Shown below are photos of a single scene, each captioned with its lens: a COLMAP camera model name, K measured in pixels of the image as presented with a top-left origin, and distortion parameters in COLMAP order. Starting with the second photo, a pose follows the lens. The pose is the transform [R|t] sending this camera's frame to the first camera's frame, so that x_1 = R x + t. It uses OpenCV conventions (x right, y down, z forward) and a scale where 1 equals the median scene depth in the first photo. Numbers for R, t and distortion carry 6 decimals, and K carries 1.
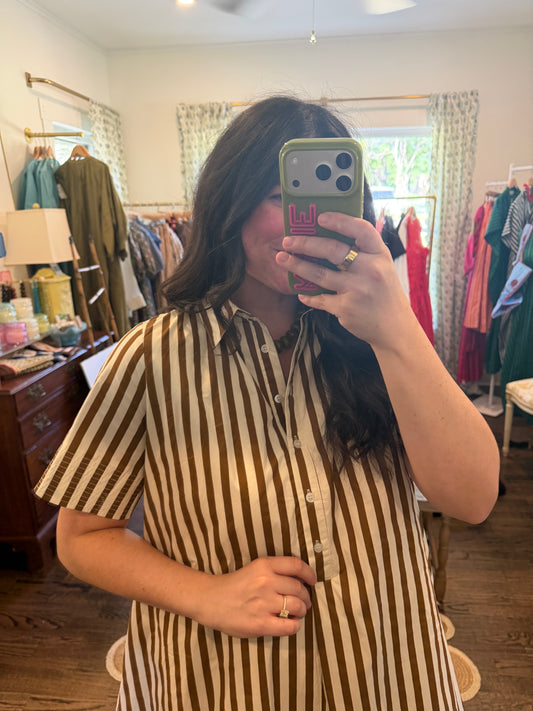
lens RADIAL K [[456.2, 0, 269.2], [0, 456.2, 340.3], [0, 0, 1]] dist [-0.022654, 0.004991]
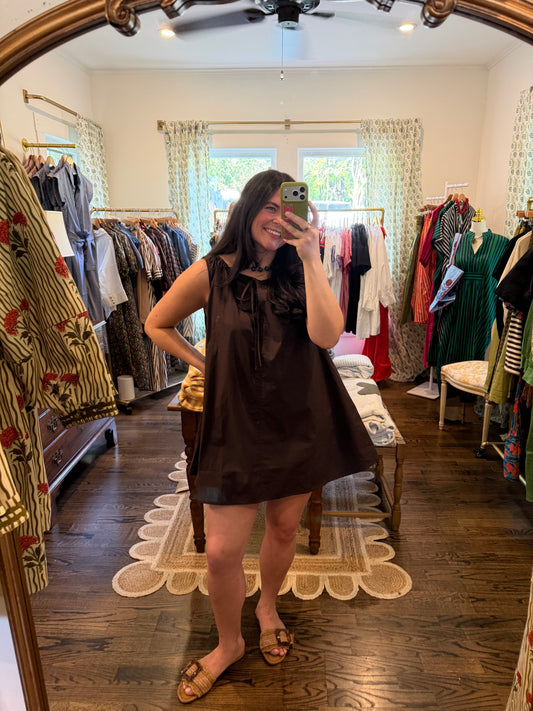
lens RADIAL K [[456.2, 0, 265.9], [0, 456.2, 350.5], [0, 0, 1]] dist [-0.022654, 0.004991]
pose [[0.996512, -0.004817, 0.083314, -0.034828], [0.004879, 0.999988, -0.000546, 0.056176], [-0.083311, 0.000951, 0.996523, -0.160389]]
